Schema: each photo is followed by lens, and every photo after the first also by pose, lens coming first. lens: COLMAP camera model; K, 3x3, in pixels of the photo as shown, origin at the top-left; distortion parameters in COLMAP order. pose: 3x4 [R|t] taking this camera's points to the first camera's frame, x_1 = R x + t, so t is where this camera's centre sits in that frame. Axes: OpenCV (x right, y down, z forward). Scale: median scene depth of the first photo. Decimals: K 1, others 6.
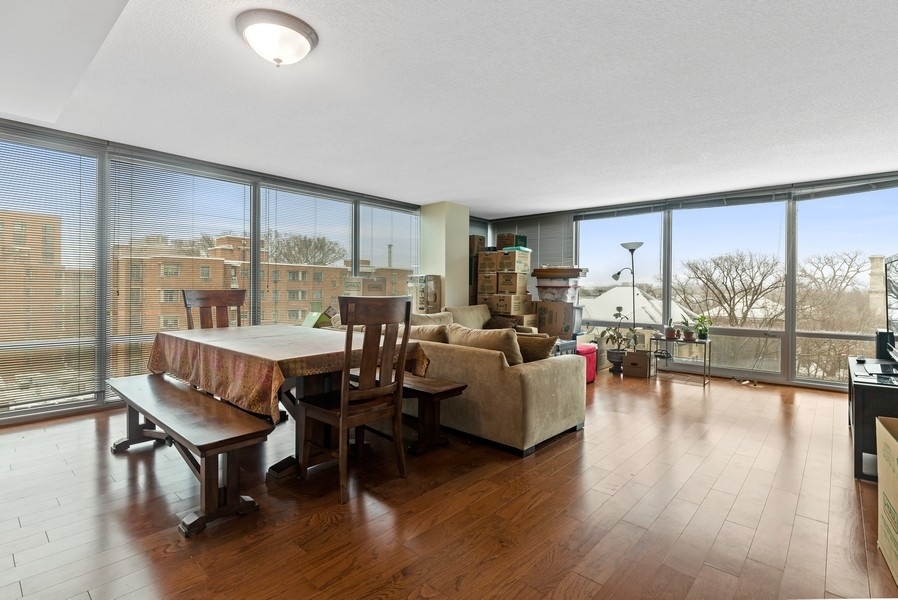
lens RADIAL K [[439.4, 0, 448.9], [0, 439.4, 294.6], [0, 0, 1]] dist [0.000191, 0.000804]
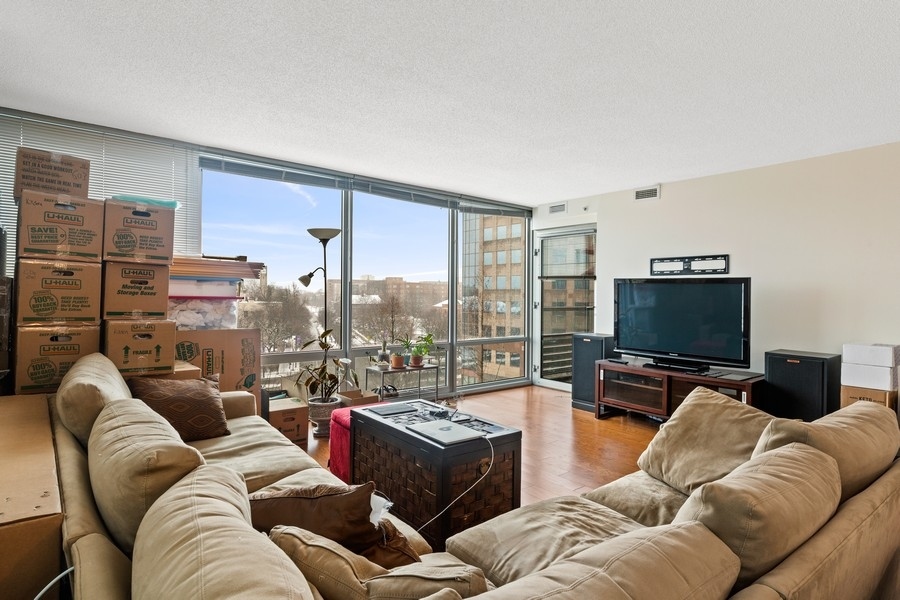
lens RADIAL K [[486.8, 0, 450.2], [0, 486.8, 294.3], [0, 0, 1]] dist [0.000409, 0.000055]
pose [[0.168488, -0.006178, 0.985684, -0.243986], [0.000684, 0.999981, 0.006150, -0.024992], [-0.985703, -0.000362, 0.168489, 0.667938]]
